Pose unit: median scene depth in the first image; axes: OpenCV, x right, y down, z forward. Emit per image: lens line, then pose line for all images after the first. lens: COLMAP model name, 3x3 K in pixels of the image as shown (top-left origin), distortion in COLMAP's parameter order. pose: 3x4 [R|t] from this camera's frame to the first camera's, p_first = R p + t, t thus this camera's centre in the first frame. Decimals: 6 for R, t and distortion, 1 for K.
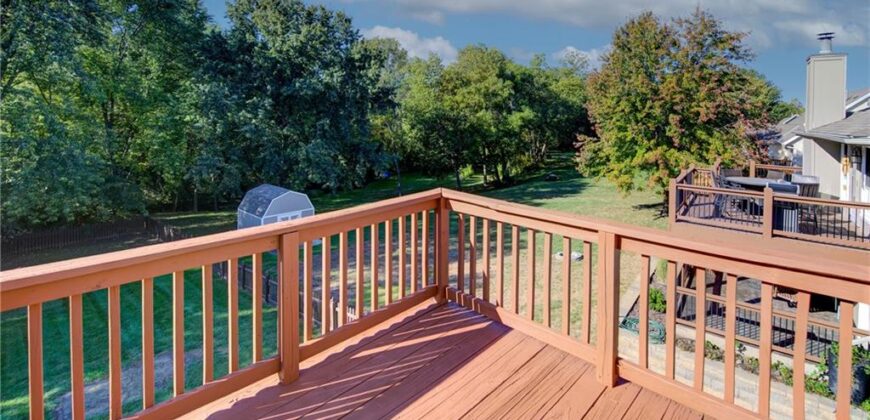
lens RADIAL K [[361.7, 0, 423.7], [0, 361.7, 131.2], [0, 0, 1]] dist [-0.016364, -0.001037]
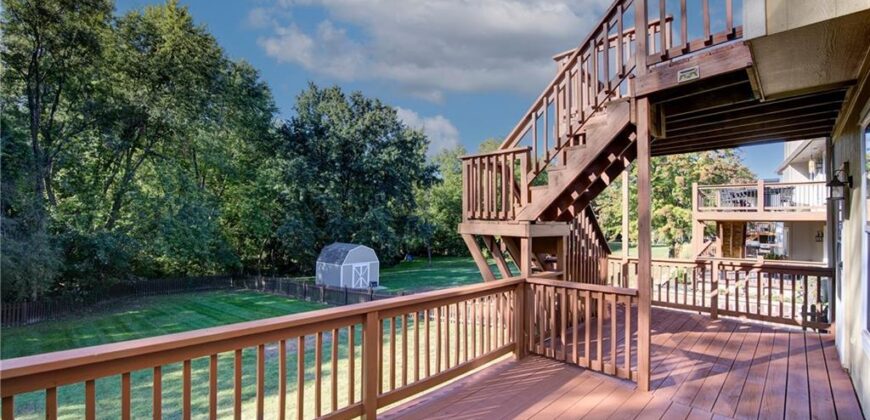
lens RADIAL K [[329.1, 0, 437.0], [0, 329.1, 217.8], [0, 0, 1]] dist [-0.009106, -0.000083]
pose [[0.999985, -0.004803, -0.002569, -0.105361], [0.004761, 0.999856, -0.016275, 0.085717], [0.002647, 0.016262, 0.999864, -0.101303]]
